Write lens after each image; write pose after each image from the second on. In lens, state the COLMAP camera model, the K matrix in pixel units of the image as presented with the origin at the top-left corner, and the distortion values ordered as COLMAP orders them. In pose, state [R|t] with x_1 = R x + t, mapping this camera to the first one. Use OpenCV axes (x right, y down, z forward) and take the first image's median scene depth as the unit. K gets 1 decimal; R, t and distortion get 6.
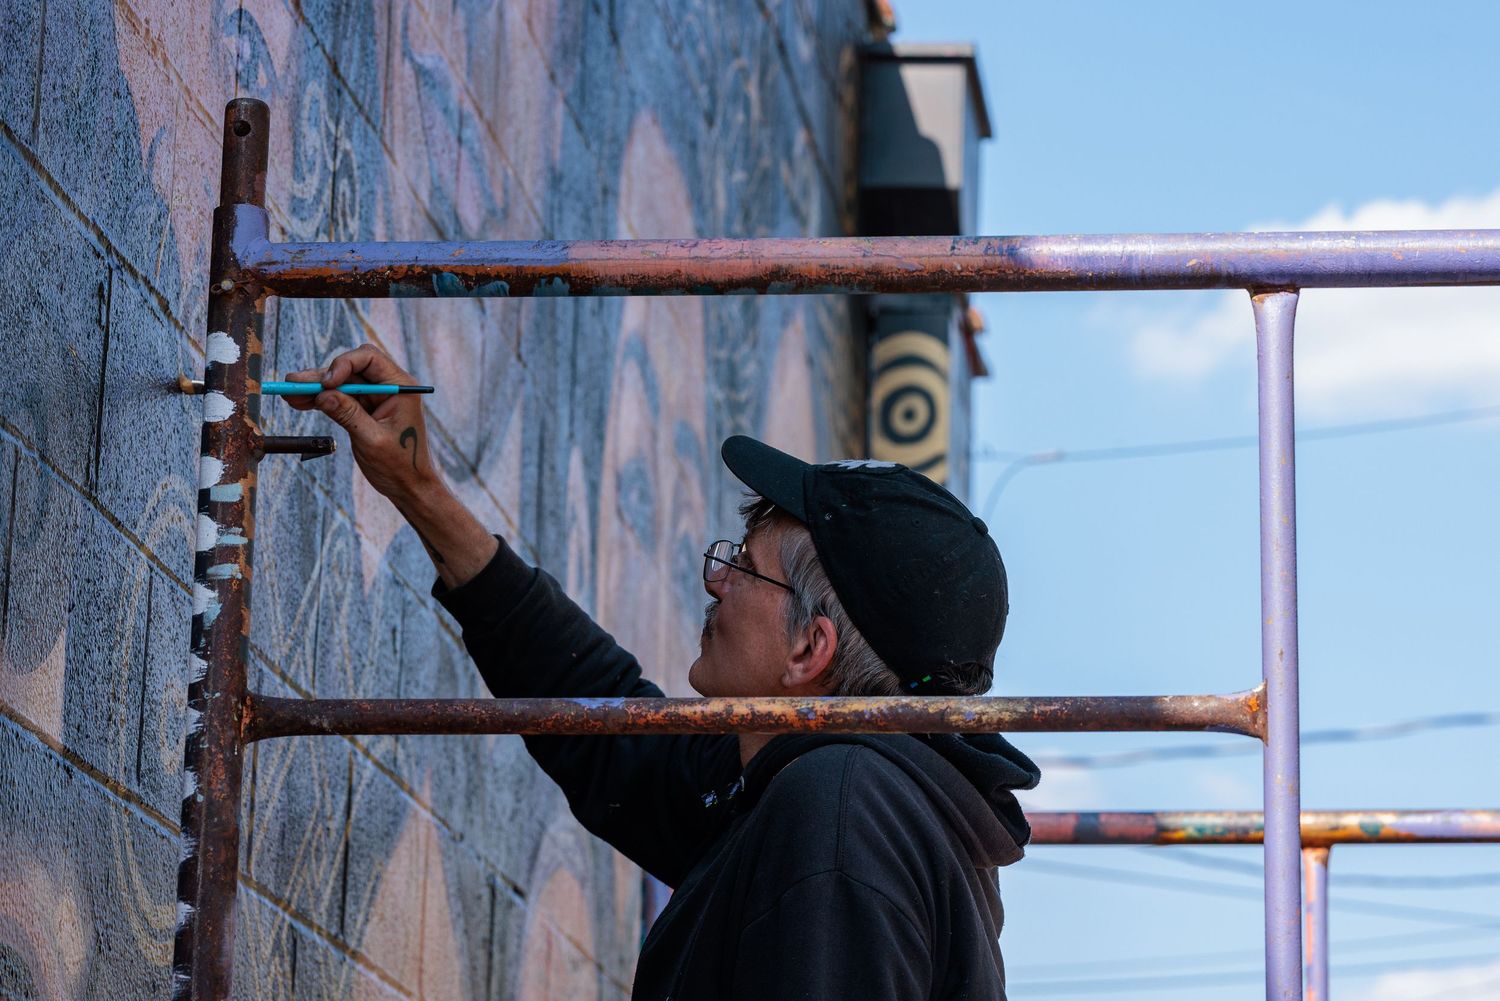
lens RADIAL K [[4561.6, 0, 750.0], [0, 4561.6, 496.8], [0, 0, 1]] dist [-0.055304, 0.000000]
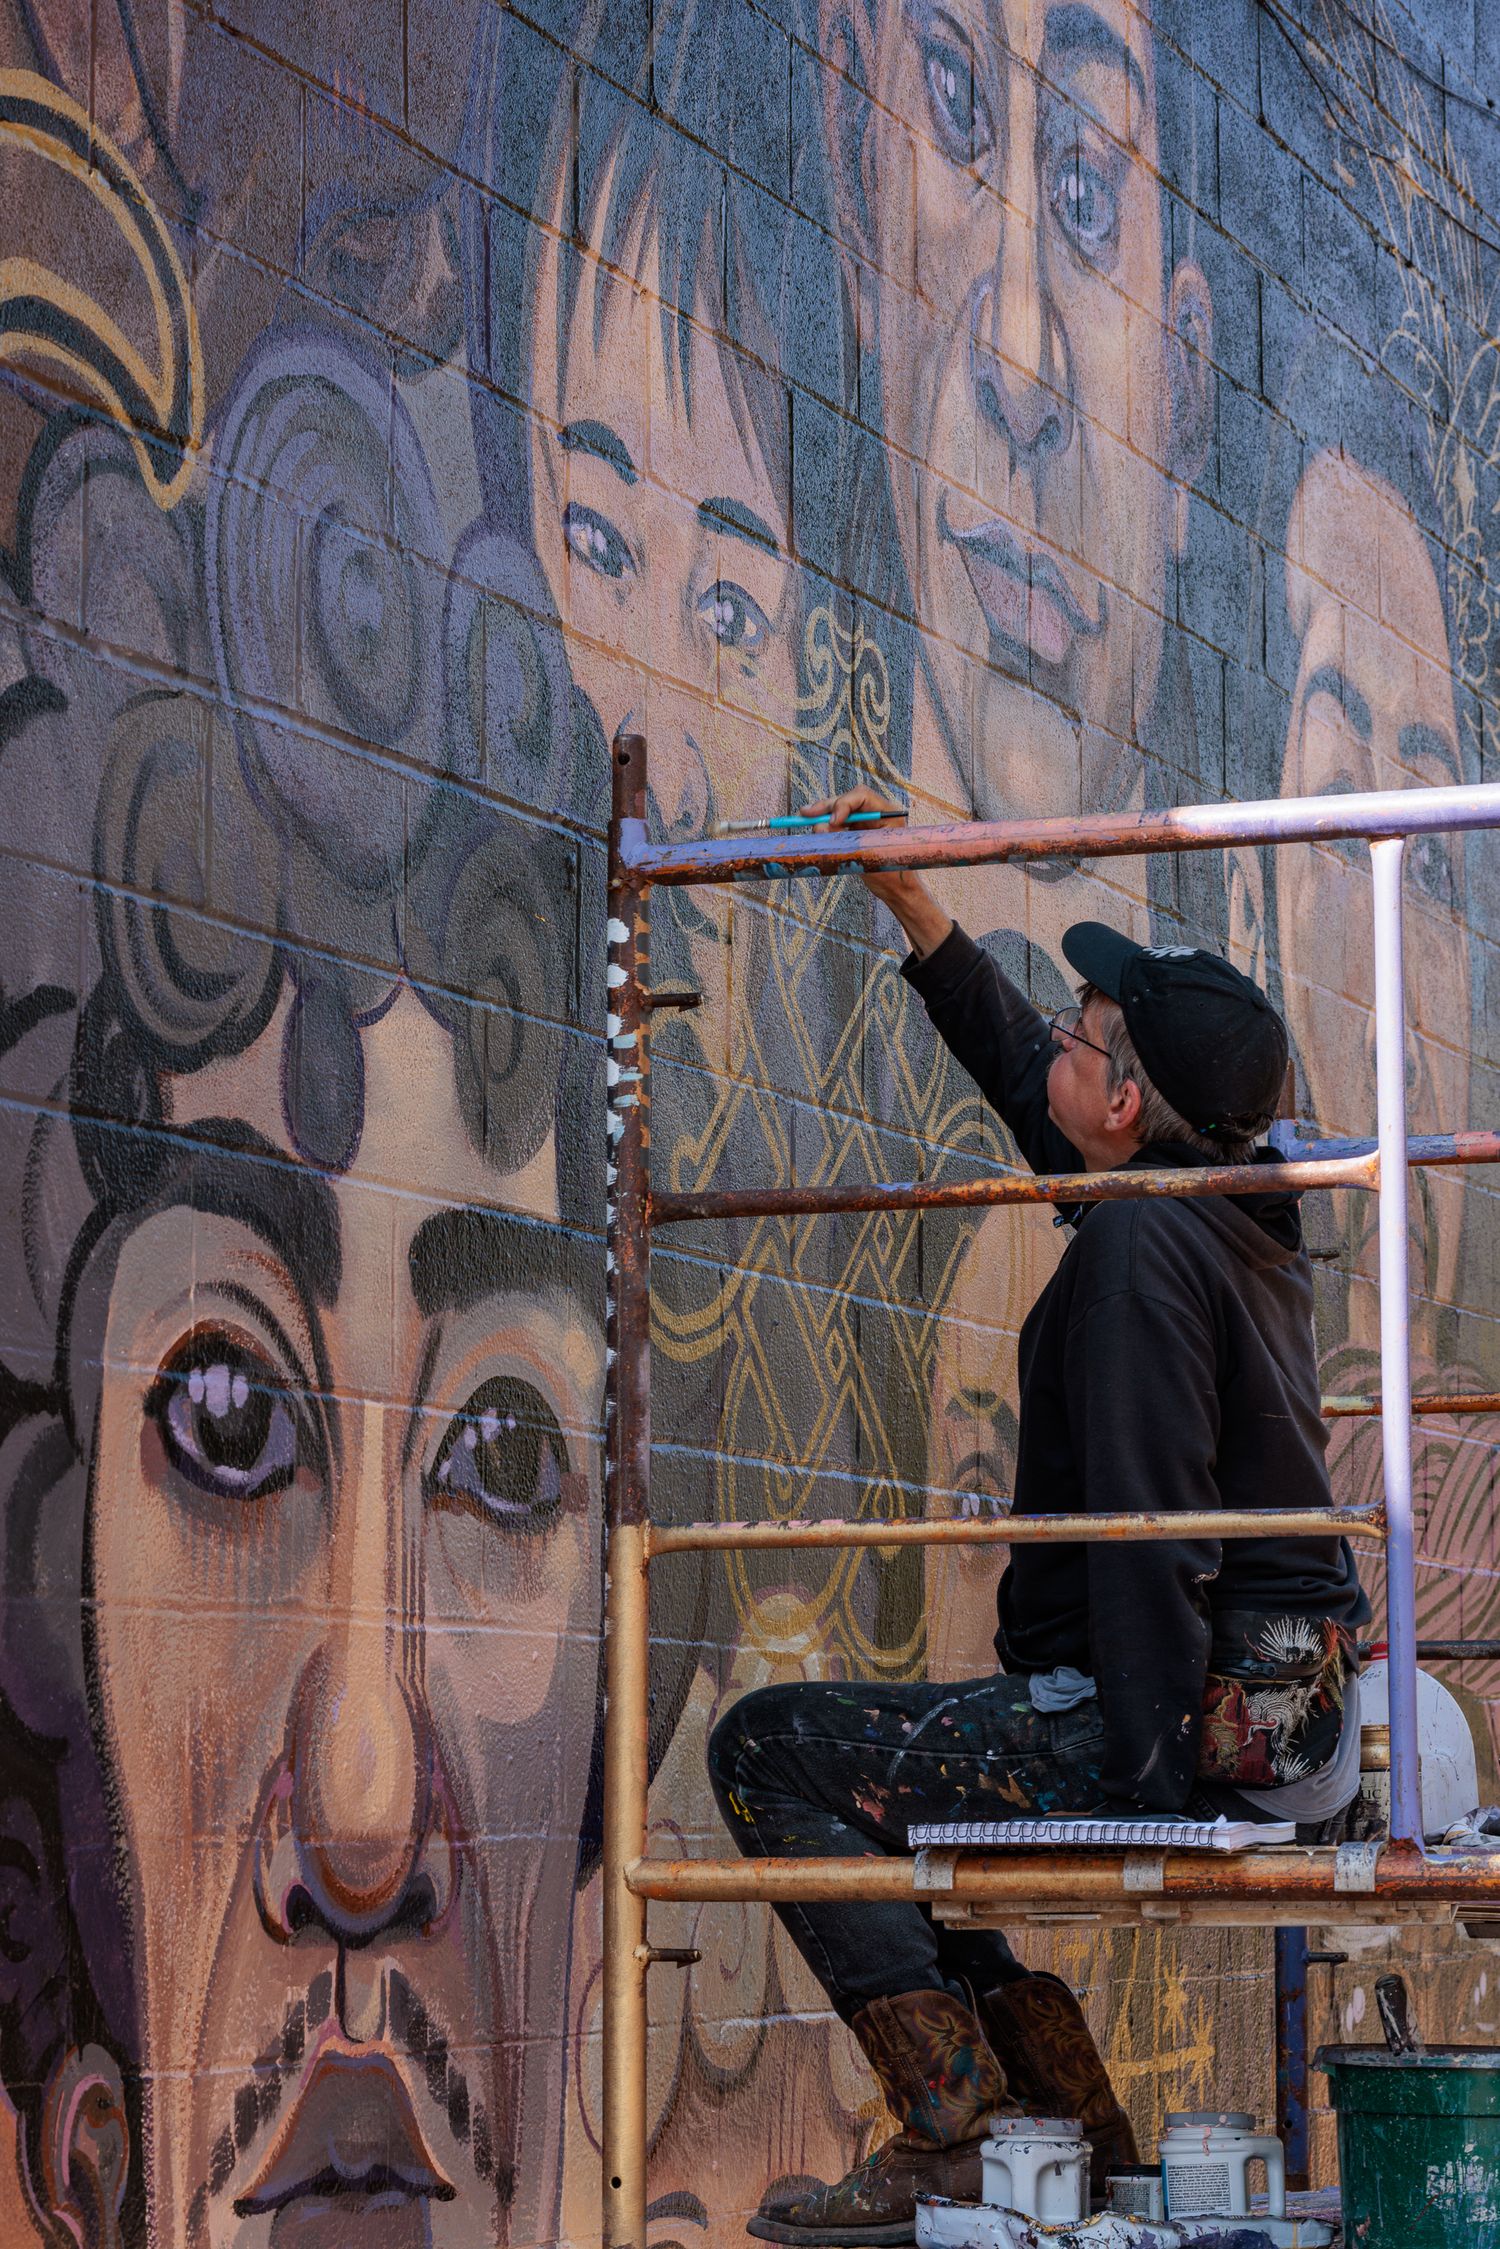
lens RADIAL K [[5652.4, 0, 747.8], [0, 5652.4, 1136.1], [0, 0, 1]] dist [-0.020569, 0.000000]
pose [[0.956977, -0.053579, -0.285176, 0.384108], [0.088676, 0.989788, 0.111612, -0.152324], [0.276283, -0.132098, 0.951955, -0.563296]]
